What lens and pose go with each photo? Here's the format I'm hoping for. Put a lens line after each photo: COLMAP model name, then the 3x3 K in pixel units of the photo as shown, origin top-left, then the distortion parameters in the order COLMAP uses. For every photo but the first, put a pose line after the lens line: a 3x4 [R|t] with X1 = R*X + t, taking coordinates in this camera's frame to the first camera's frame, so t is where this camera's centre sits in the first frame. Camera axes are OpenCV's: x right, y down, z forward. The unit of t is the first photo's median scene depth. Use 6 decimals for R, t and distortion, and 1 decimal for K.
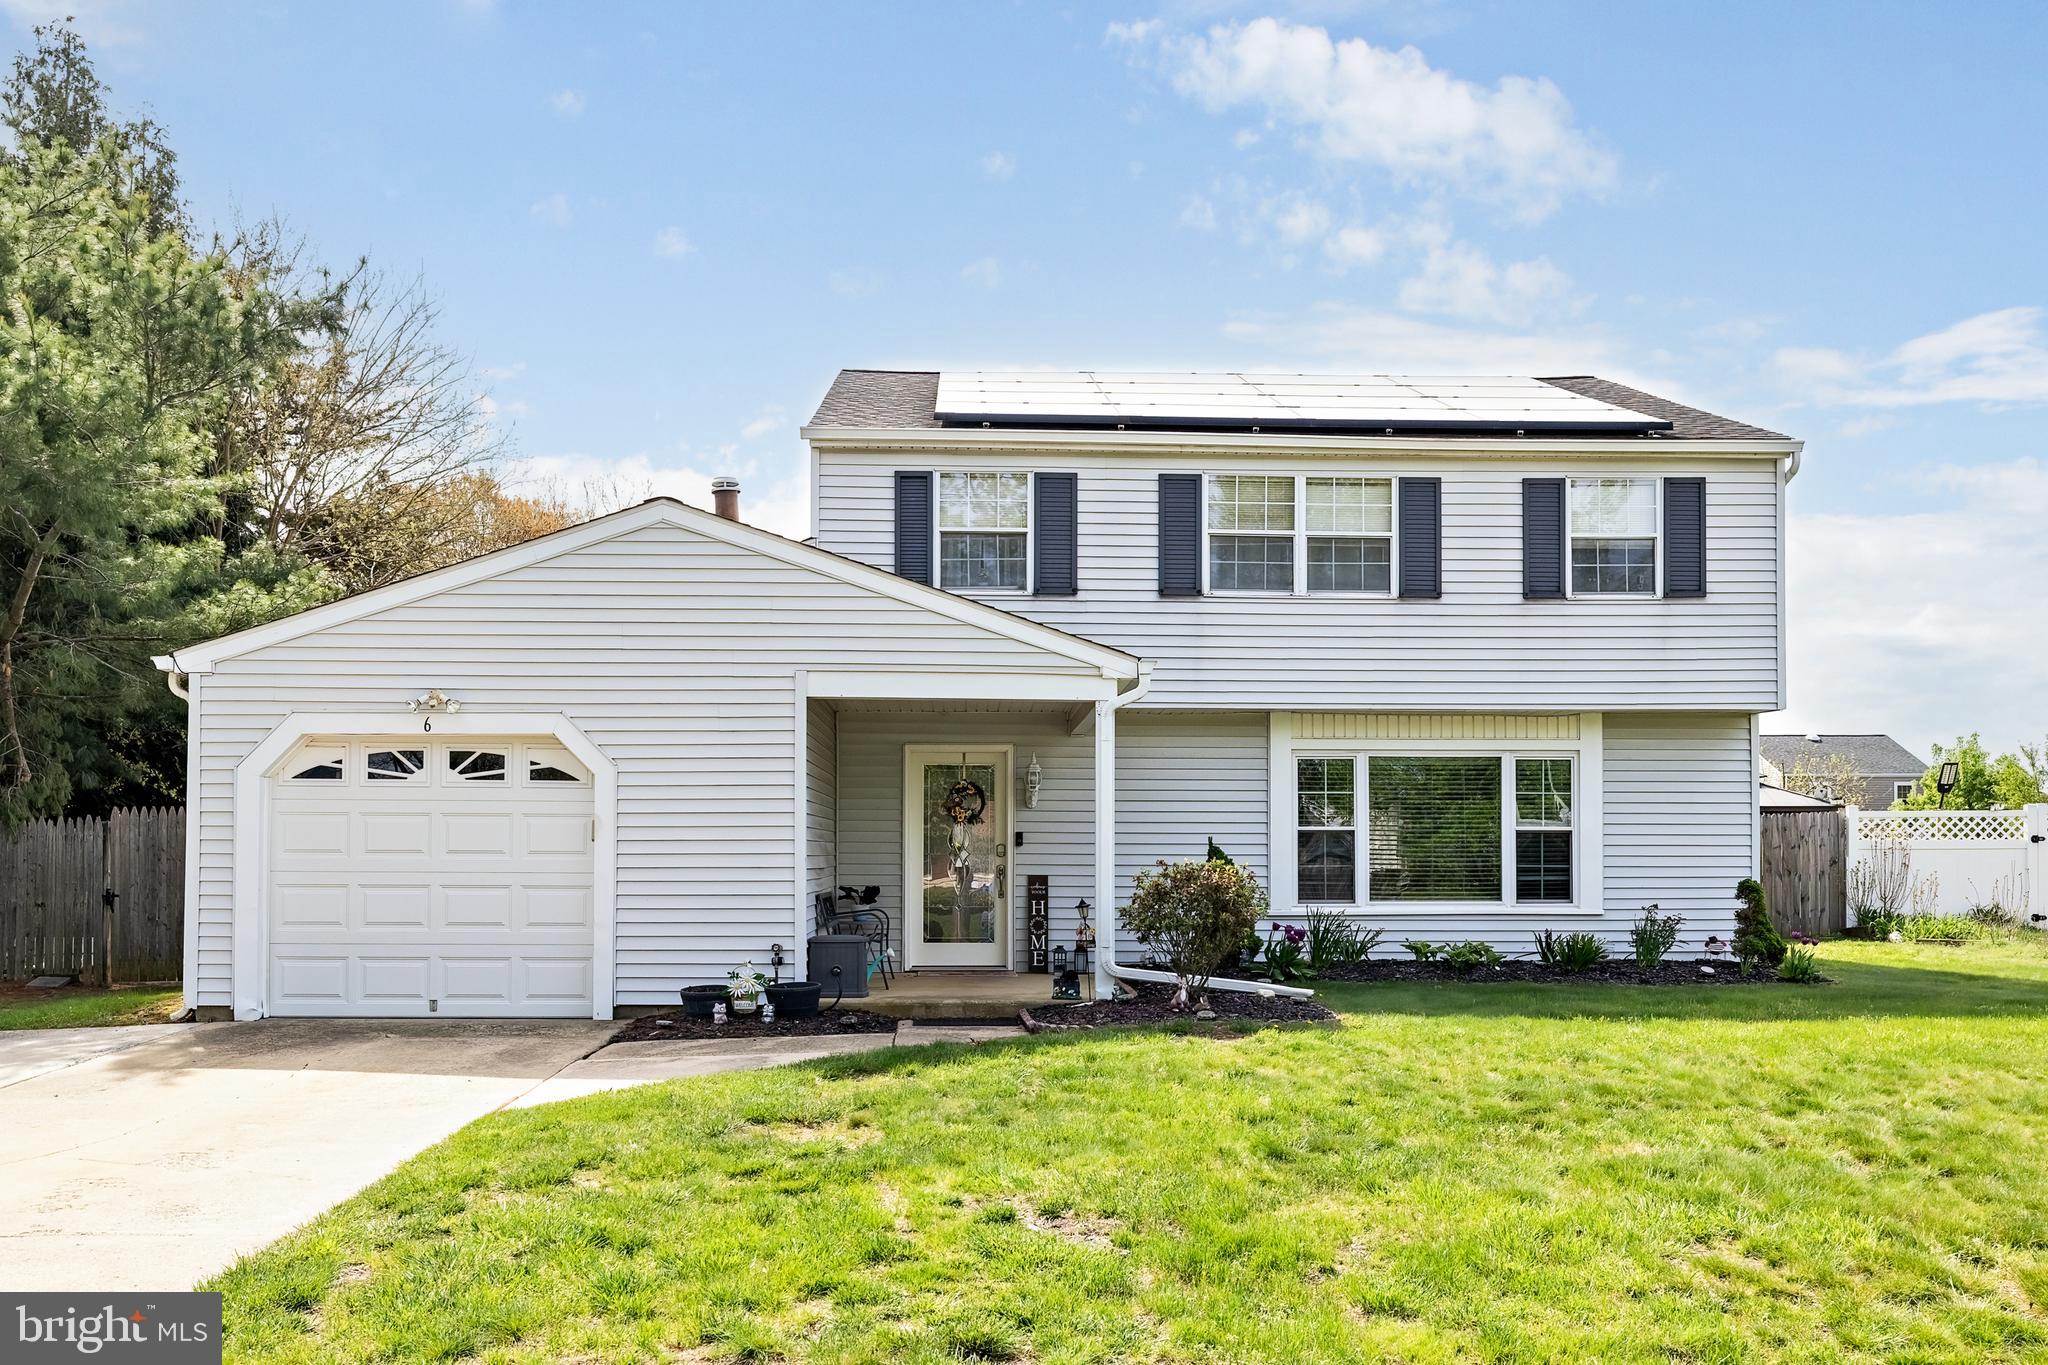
lens RADIAL K [[1636.6, 0, 1028.5], [0, 1636.6, 812.8], [0, 0, 1]] dist [0.000300, 0.000175]
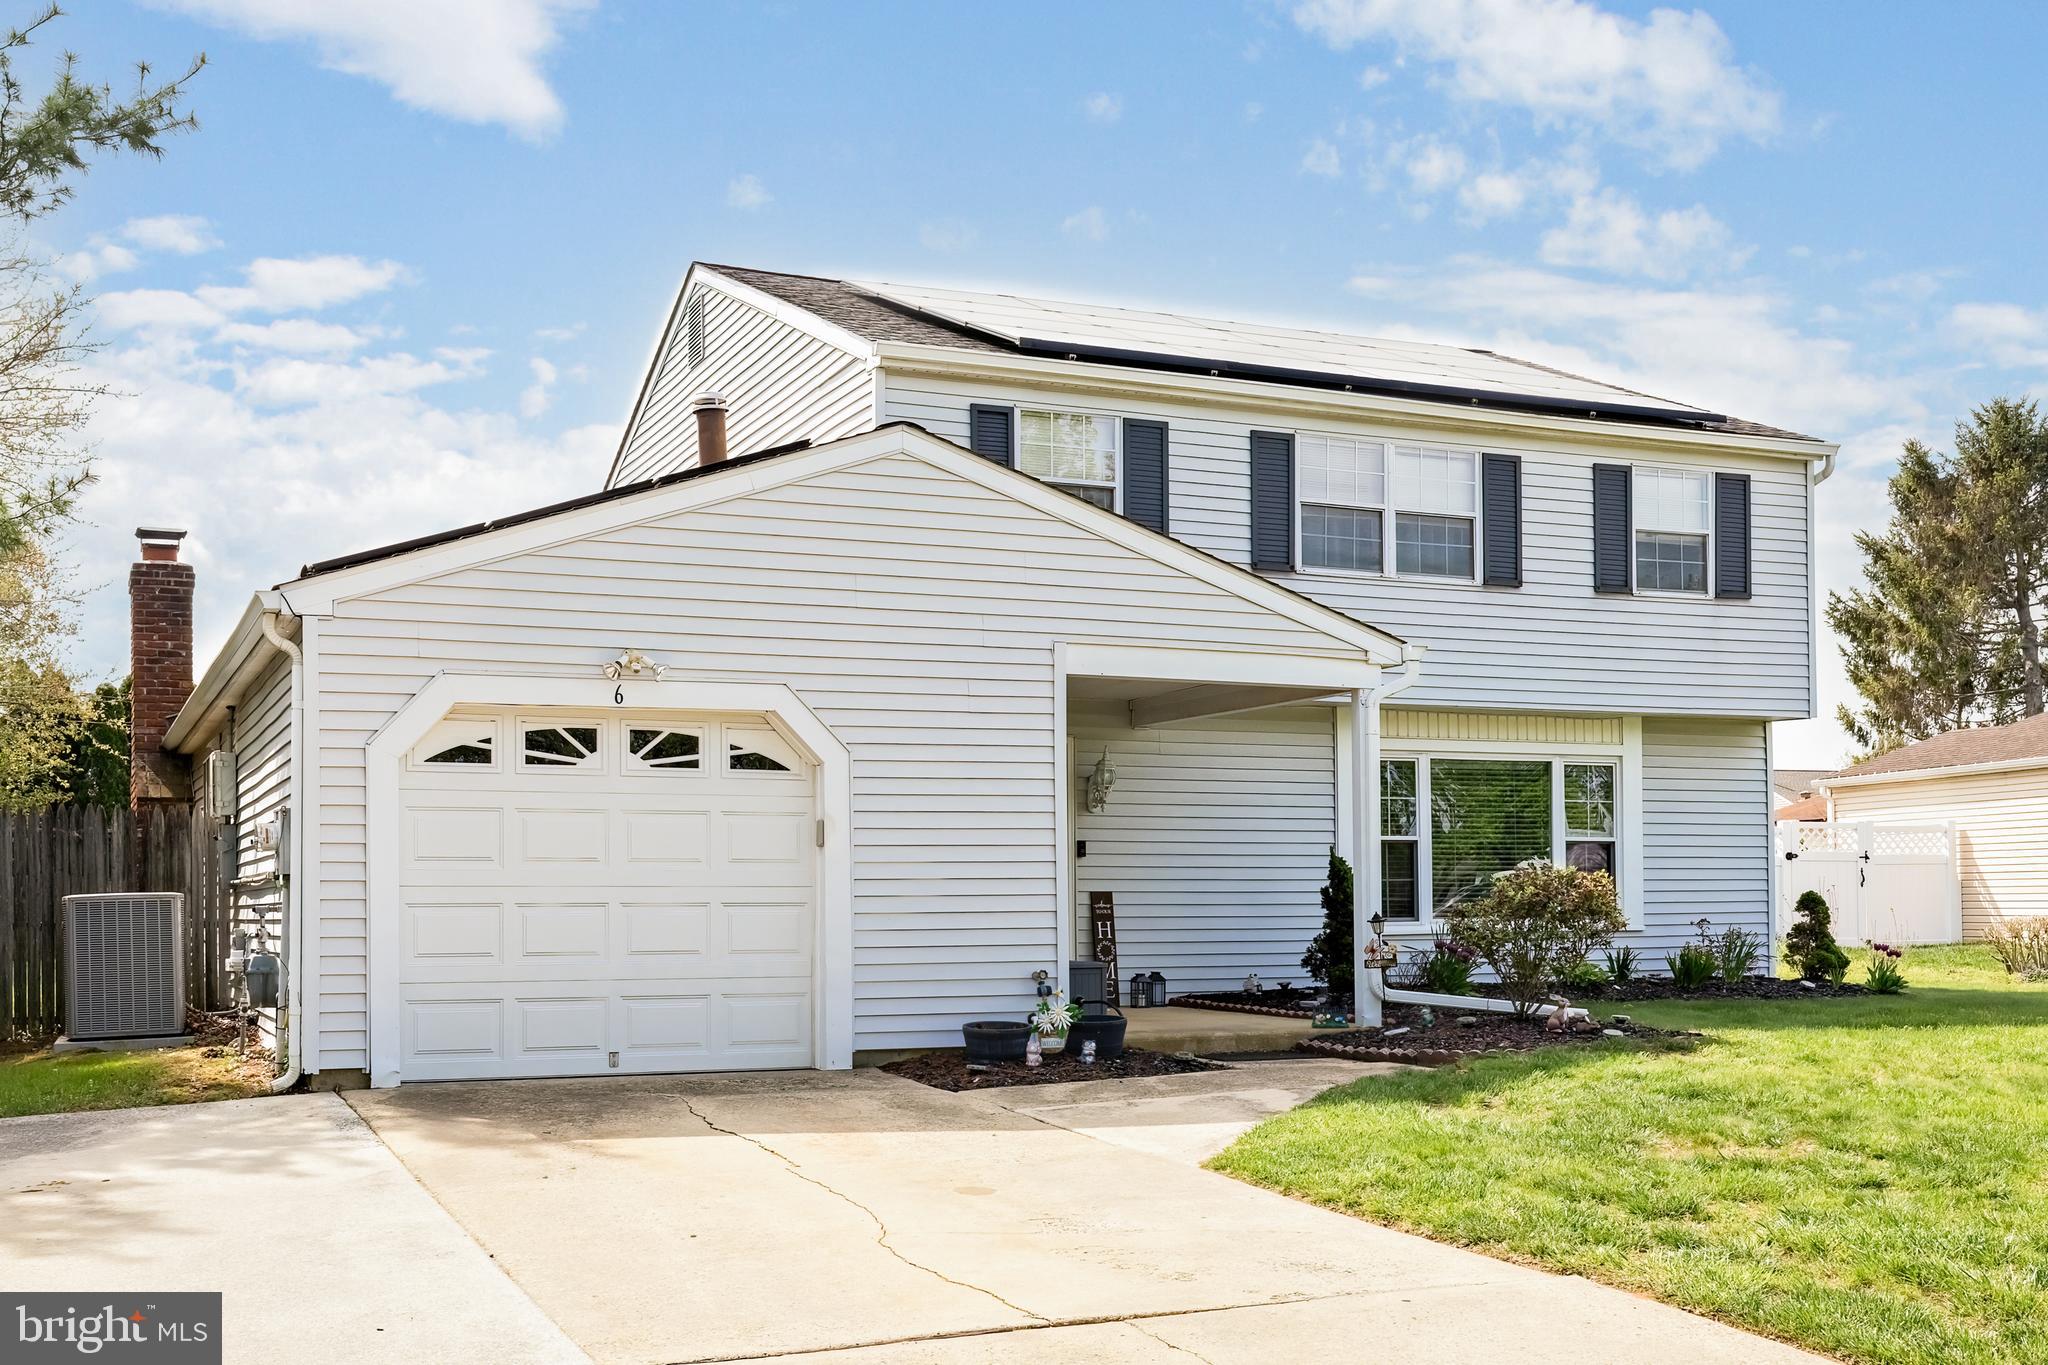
lens RADIAL K [[2027.4, 0, 1021.2], [0, 2027.4, 829.6], [0, 0, 1]] dist [-0.003841, -0.001642]
pose [[0.937328, 0.004785, 0.348416, -0.407652], [-0.004341, 0.999988, -0.002055, 0.008438], [-0.348422, 0.000414, 0.937338, 0.030626]]
